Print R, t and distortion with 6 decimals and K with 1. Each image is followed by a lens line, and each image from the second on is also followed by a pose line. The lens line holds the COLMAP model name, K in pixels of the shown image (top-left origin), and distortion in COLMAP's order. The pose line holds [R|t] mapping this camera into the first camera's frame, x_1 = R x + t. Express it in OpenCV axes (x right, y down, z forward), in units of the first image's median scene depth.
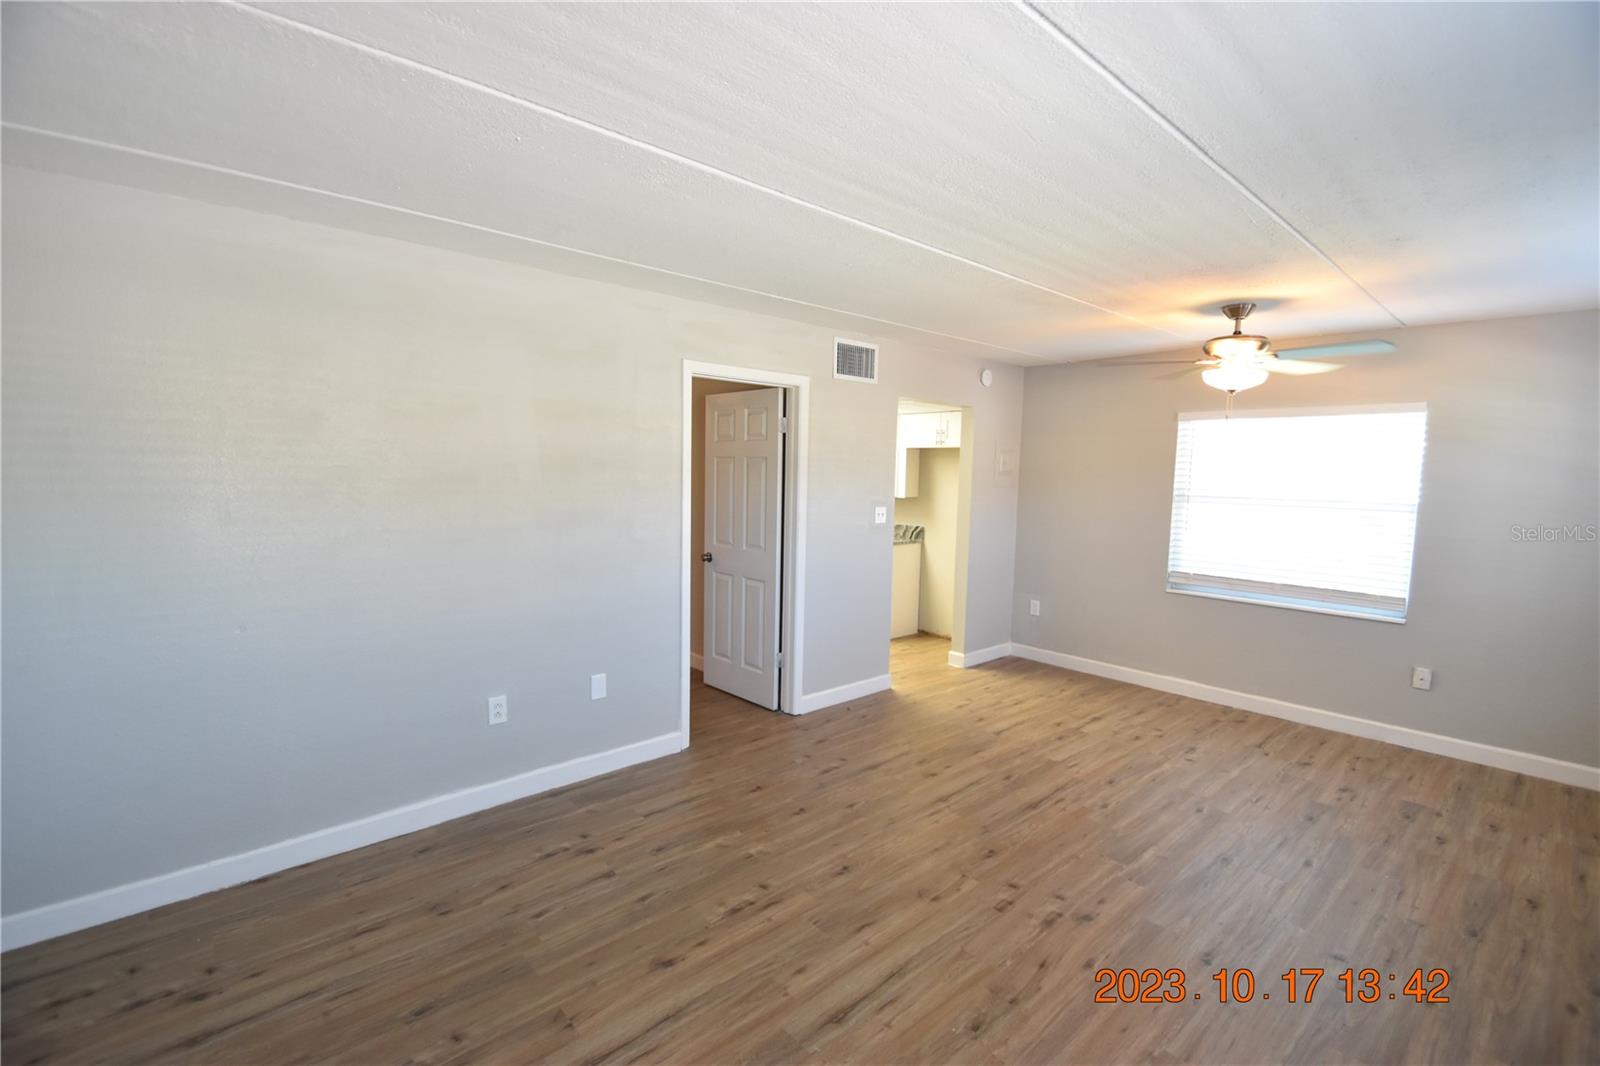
lens RADIAL K [[698.8, 0, 798.4], [0, 698.8, 541.1], [0, 0, 1]] dist [0.011173, -0.013048]
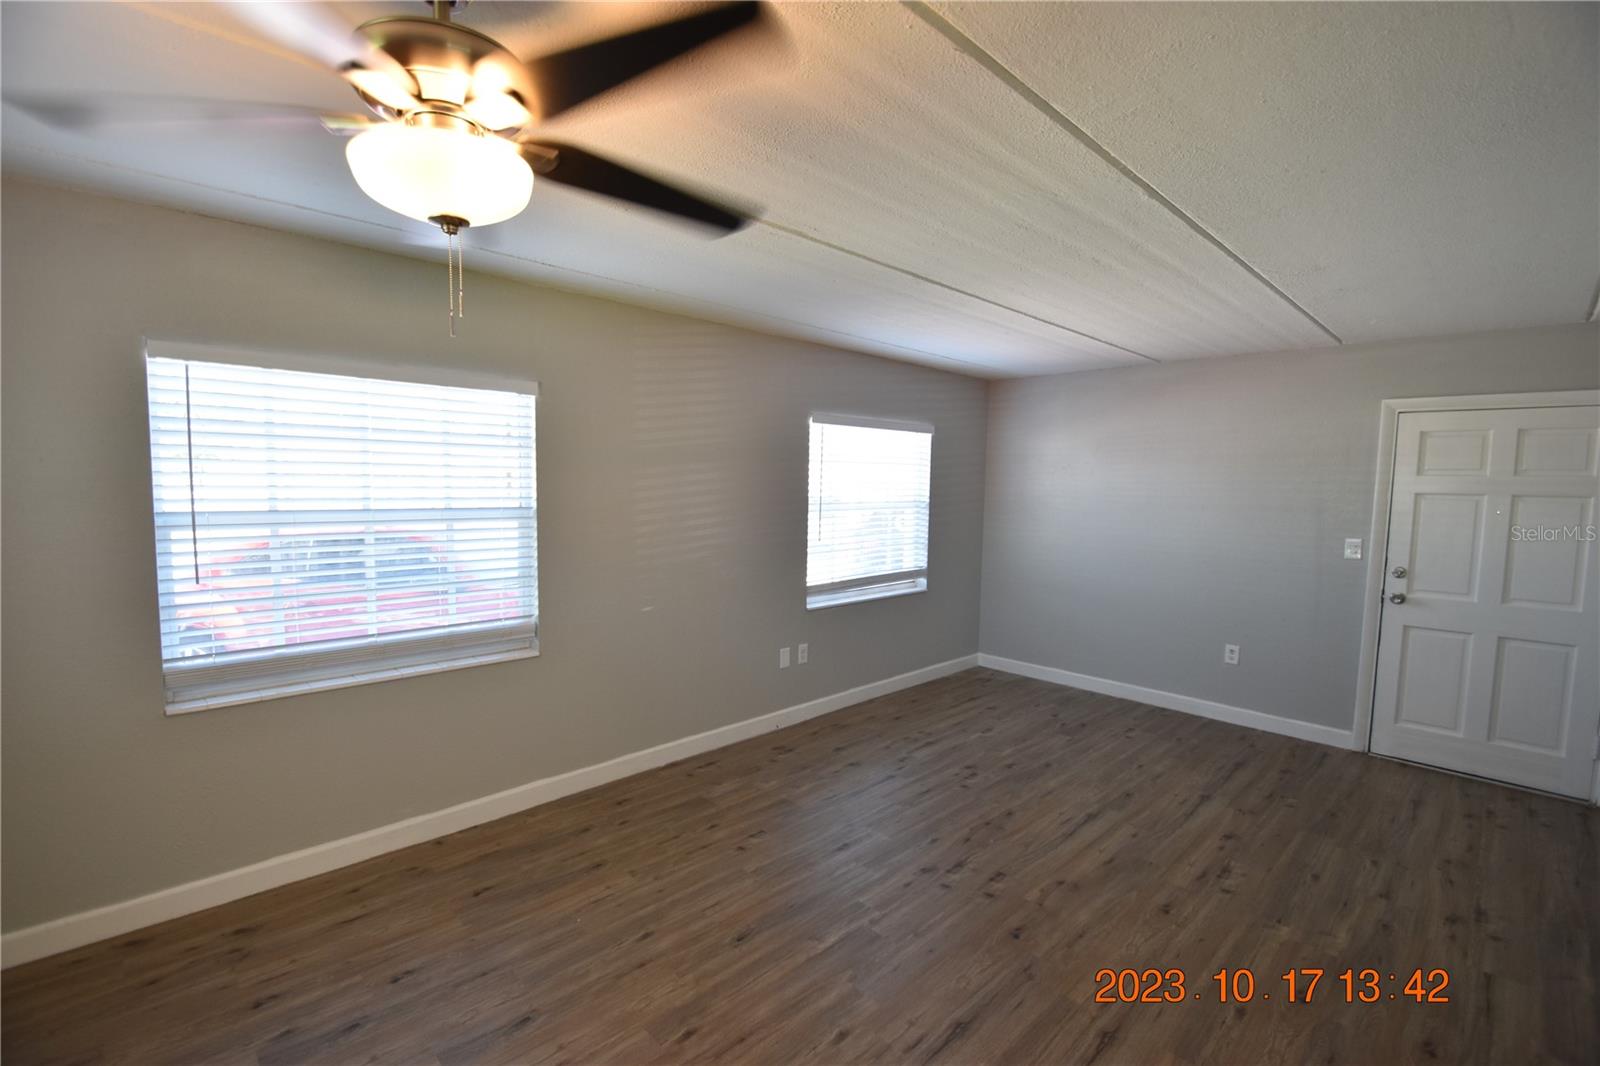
lens RADIAL K [[698.8, 0, 797.4], [0, 698.8, 536.6], [0, 0, 1]] dist [0.011173, -0.013048]
pose [[-0.998673, -0.029952, -0.041884, 0.474460], [-0.036920, 0.983524, 0.176967, -0.135294], [0.035894, 0.178278, -0.983325, 1.399817]]
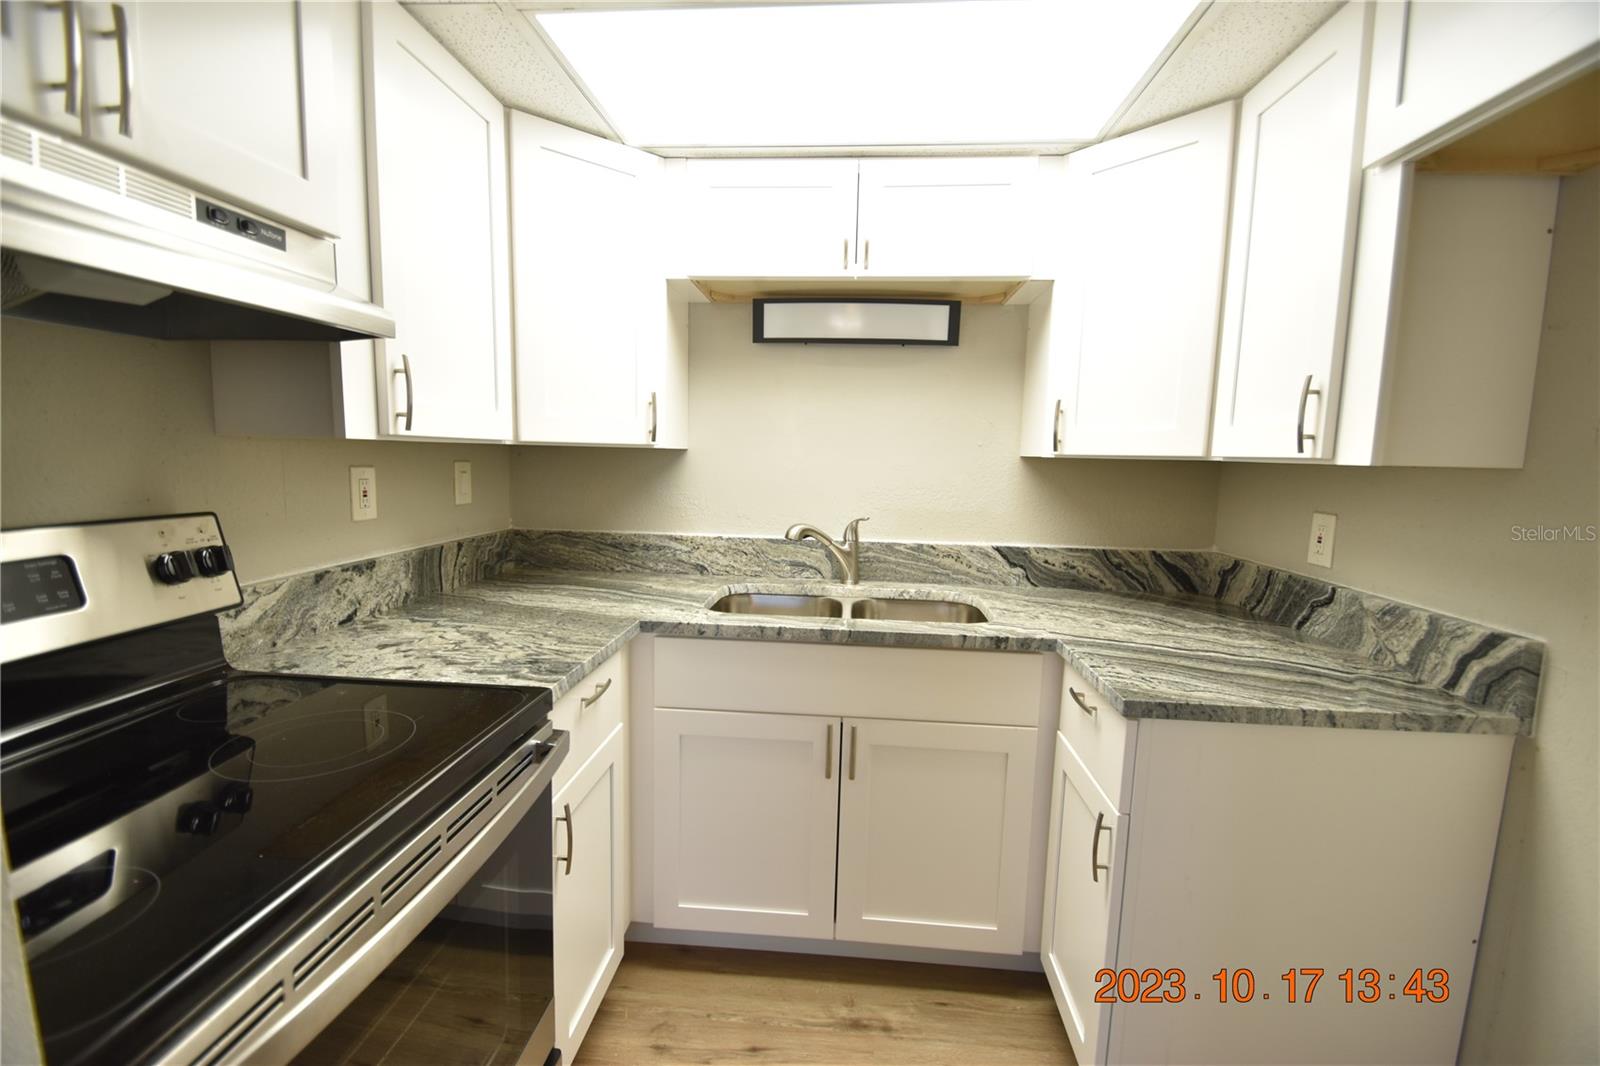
lens RADIAL K [[698.8, 0, 789.7], [0, 698.8, 537.1], [0, 0, 1]] dist [0.011173, -0.013048]
pose [[0.687275, 0.081818, -0.721775, 0.323987], [-0.086380, 0.995791, 0.030629, -0.066895], [0.721243, 0.041297, 0.691450, 1.412354]]
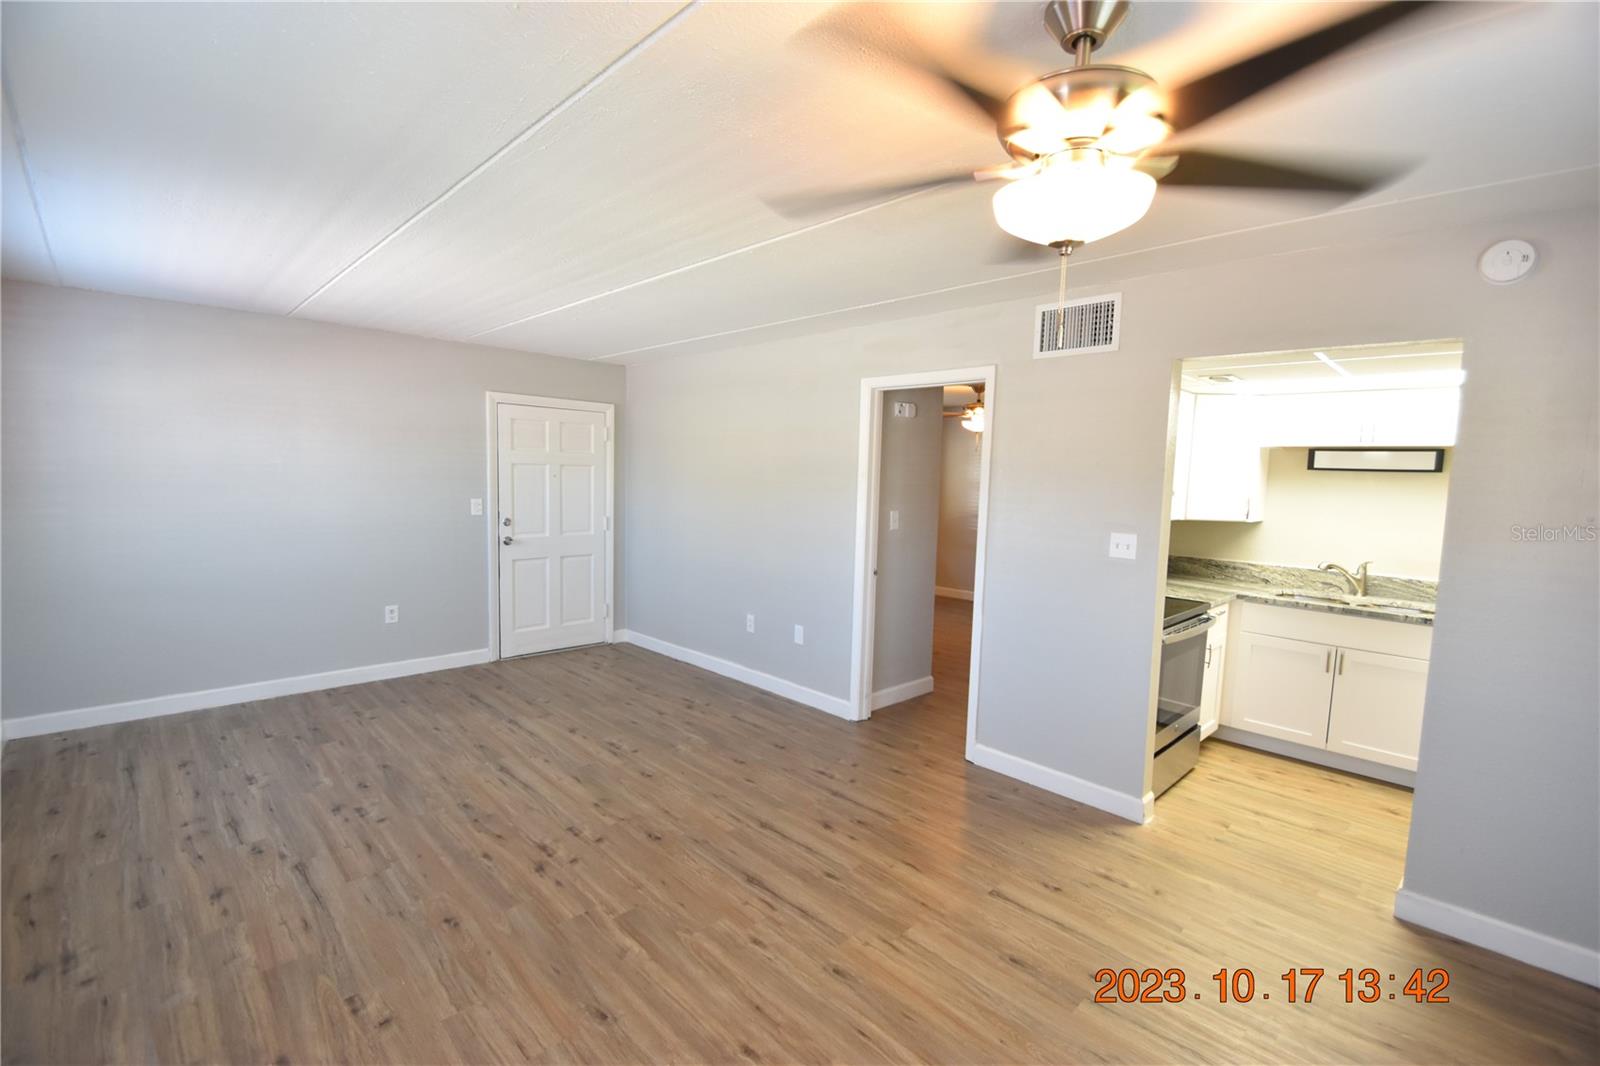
lens RADIAL K [[698.8, 0, 795.4], [0, 698.8, 541.3], [0, 0, 1]] dist [0.011173, -0.013048]
pose [[0.045763, 0.081914, -0.995588, 1.019746], [-0.128381, 0.988850, 0.075458, -0.069139], [0.990669, 0.124361, 0.055769, 0.878795]]
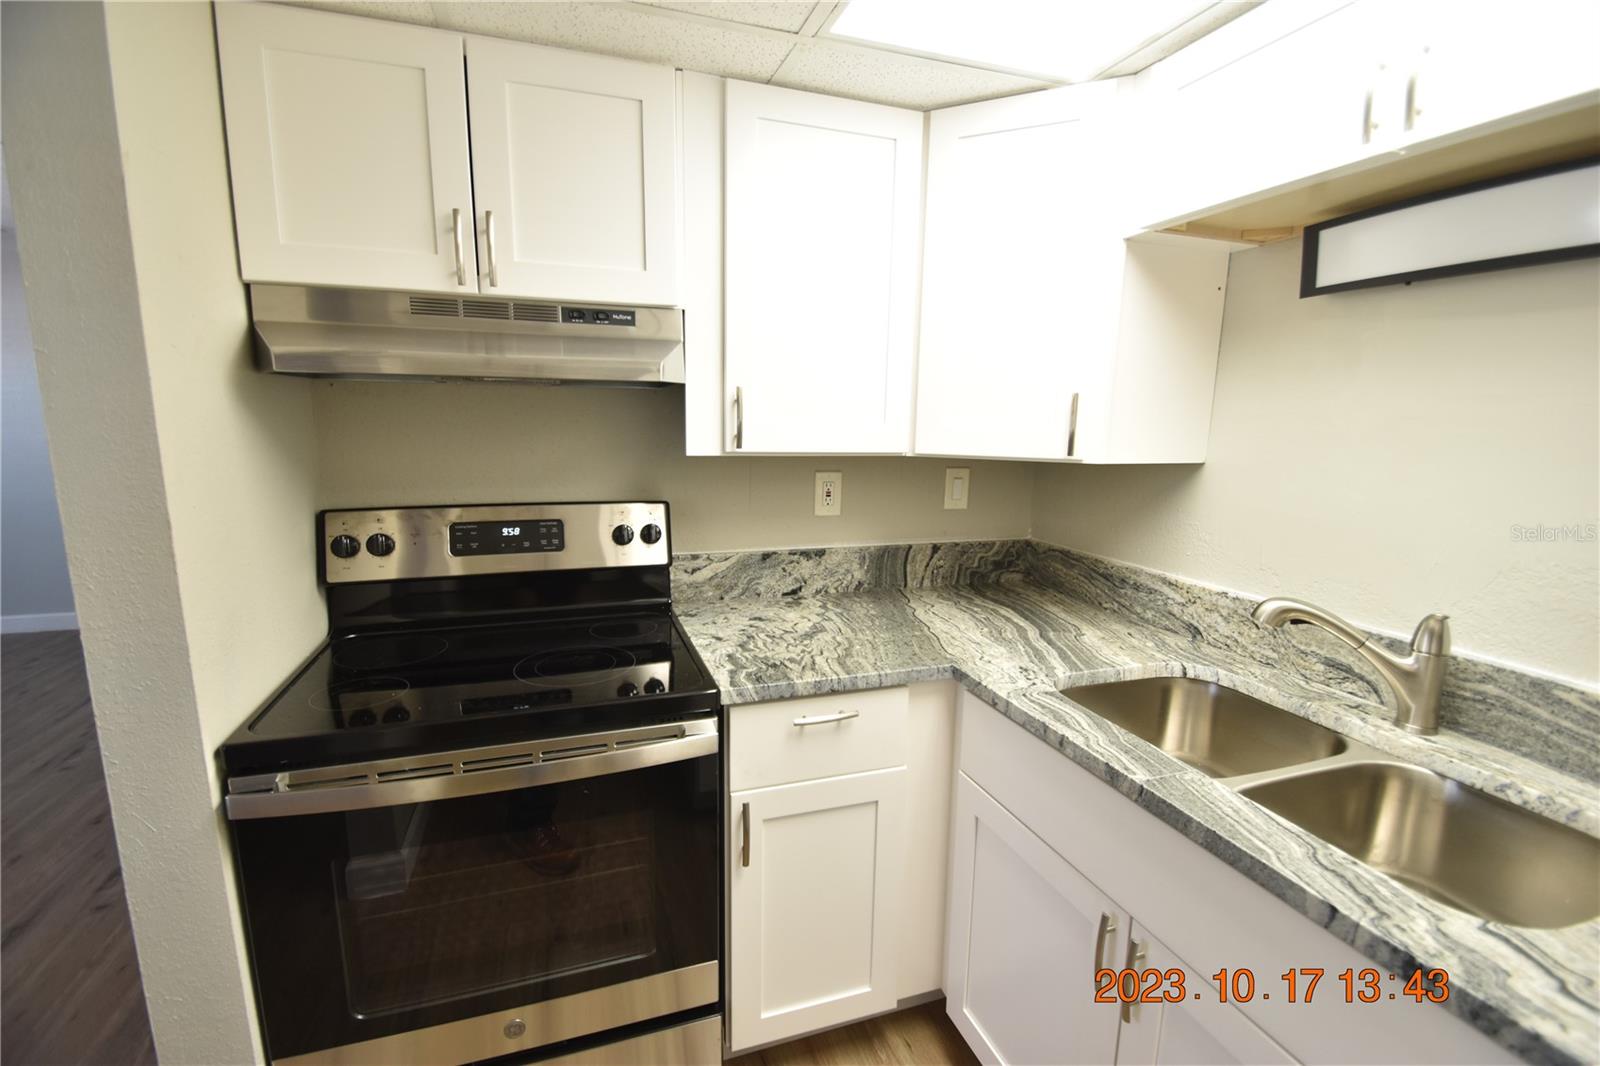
lens RADIAL K [[698.8, 0, 802.6], [0, 698.8, 538.1], [0, 0, 1]] dist [0.011173, -0.013048]
pose [[-0.385554, 0.128673, -0.913669, 0.316605], [-0.122664, 0.974291, 0.188973, -0.125424], [0.914495, 0.184934, -0.359858, 1.715515]]
